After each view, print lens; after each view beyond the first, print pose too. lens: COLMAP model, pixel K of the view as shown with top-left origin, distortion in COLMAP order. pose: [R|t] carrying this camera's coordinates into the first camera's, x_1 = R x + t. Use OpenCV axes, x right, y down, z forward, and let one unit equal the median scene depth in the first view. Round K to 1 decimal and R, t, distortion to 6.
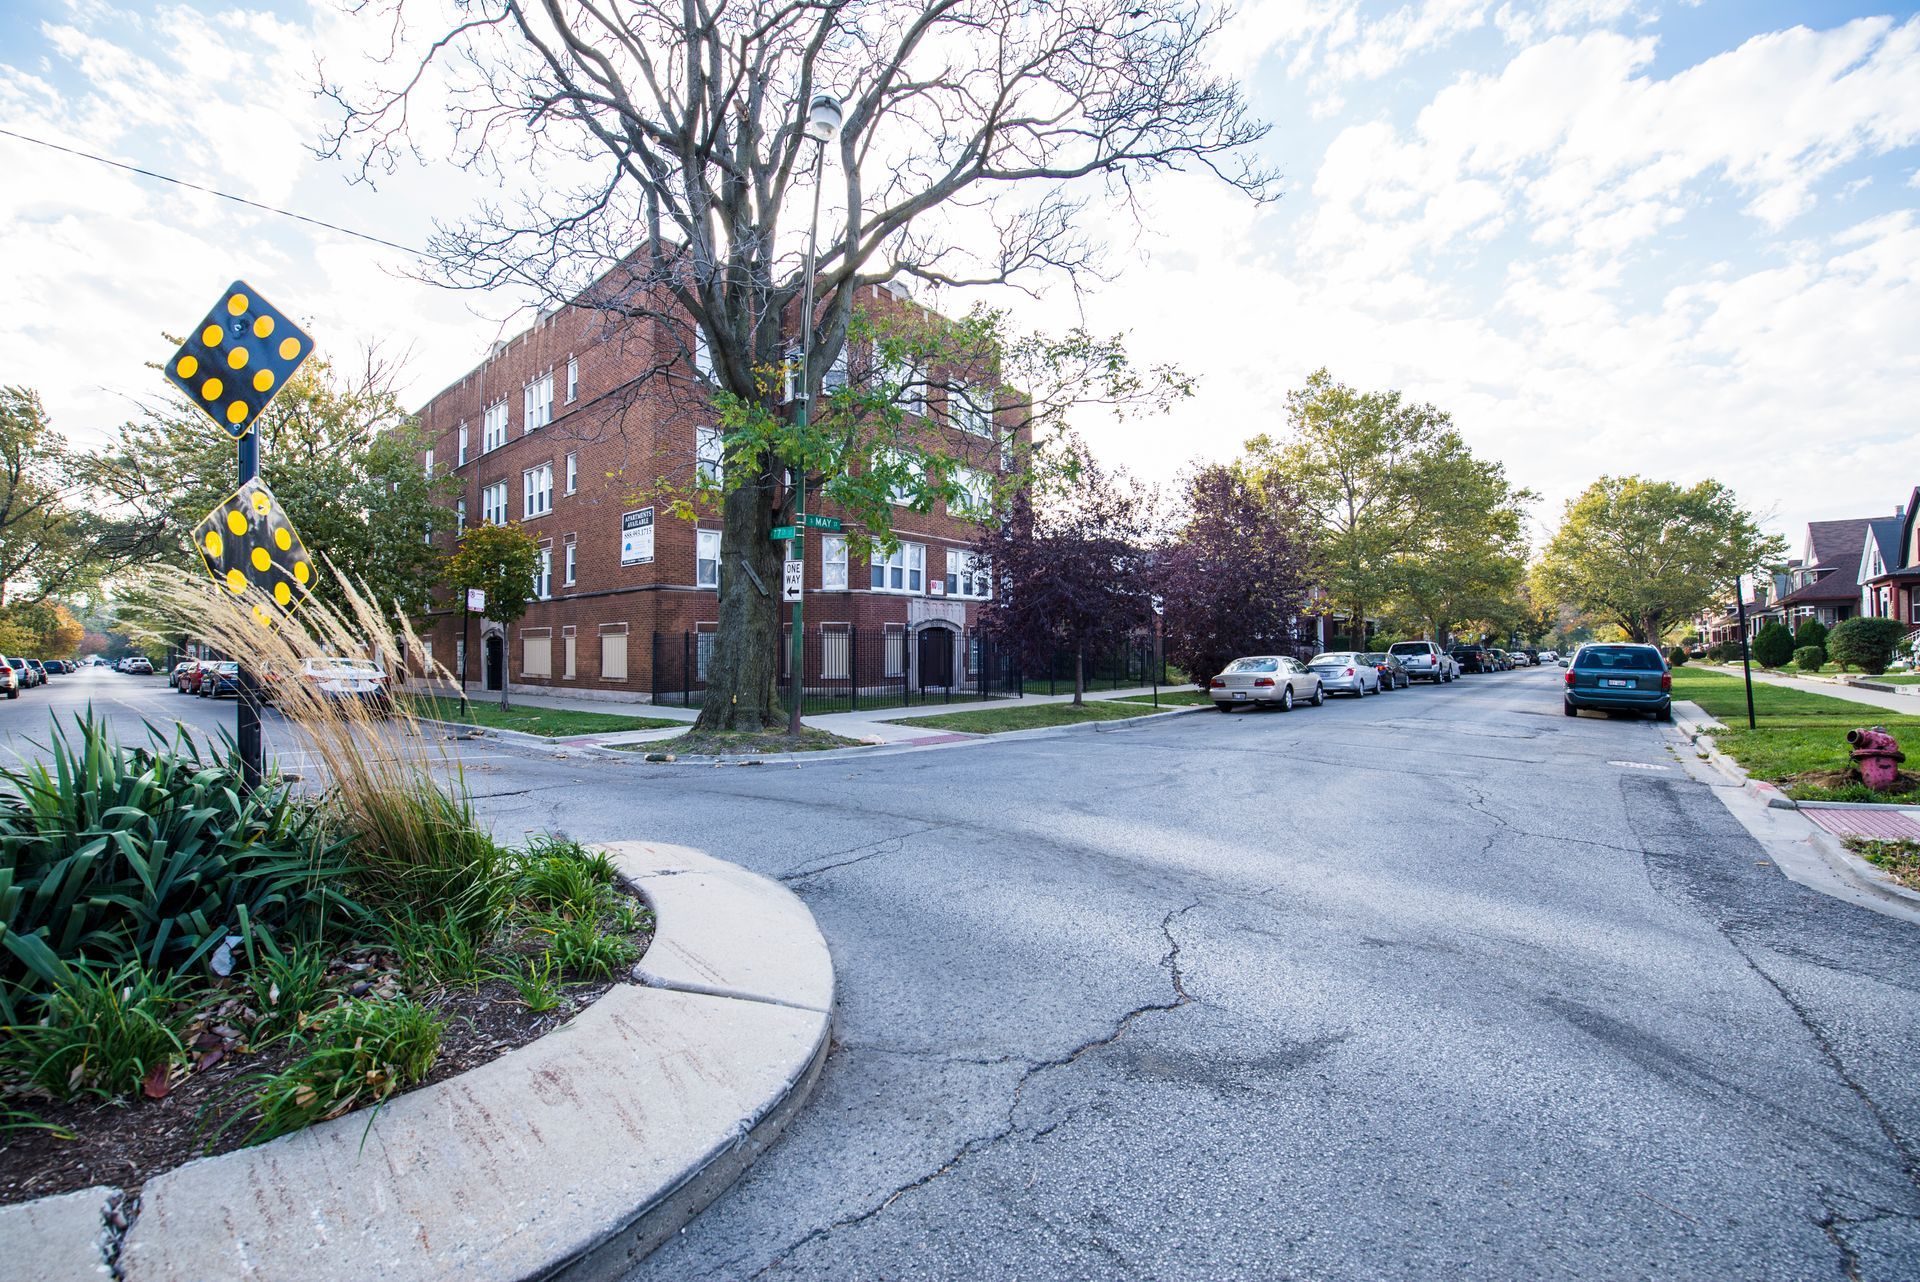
lens RADIAL K [[764.6, 0, 961.7], [0, 764.6, 648.0], [0, 0, 1]] dist [-0.014045, -0.001950]
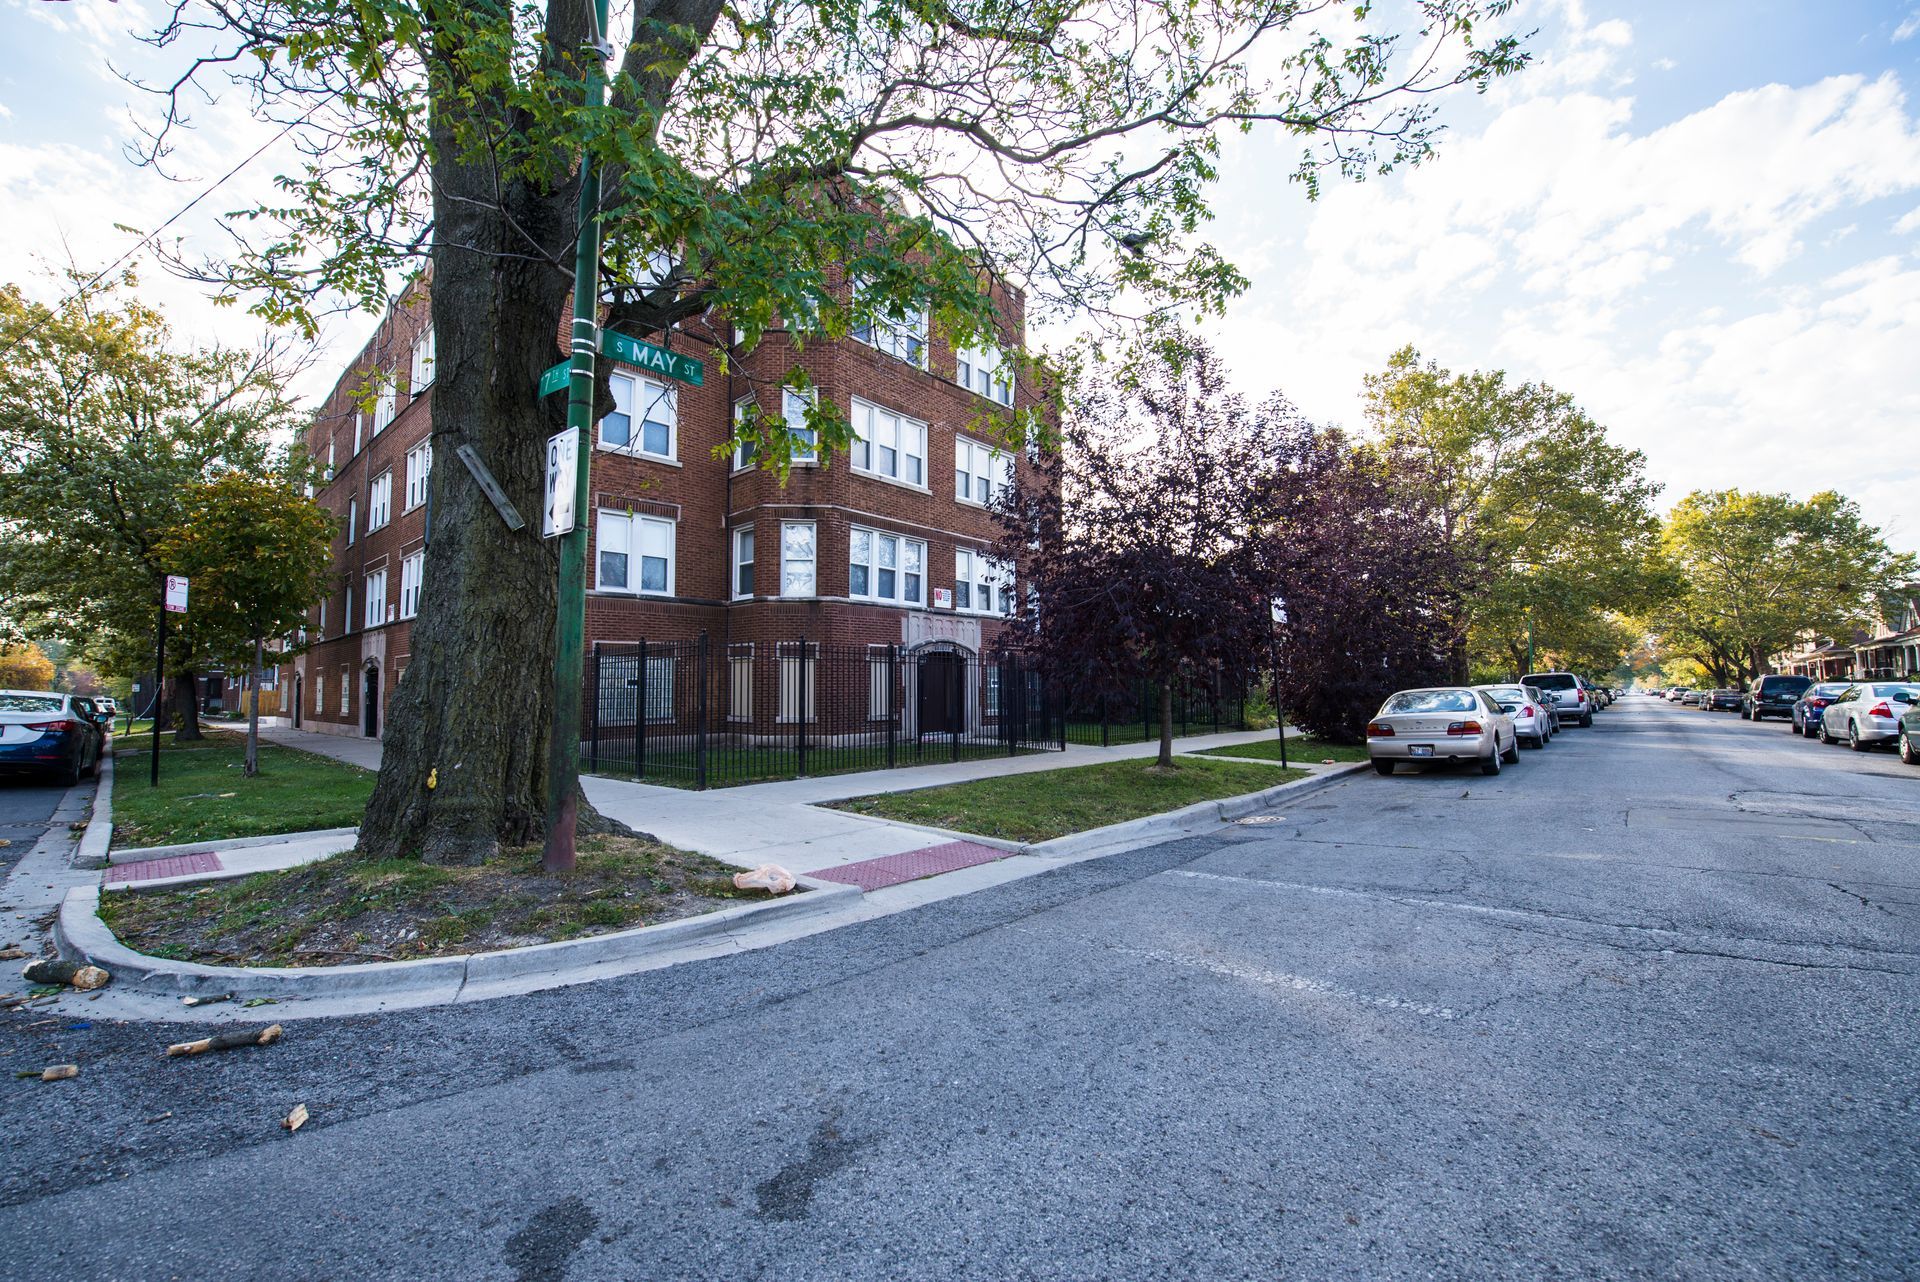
lens RADIAL K [[764.6, 0, 952.9], [0, 764.6, 638.7], [0, 0, 1]] dist [-0.014045, -0.001950]
pose [[0.999816, -0.002726, -0.019012, -0.008045], [0.001443, 0.997741, -0.067164, 0.009502], [0.019152, 0.067124, 0.997561, 0.264521]]
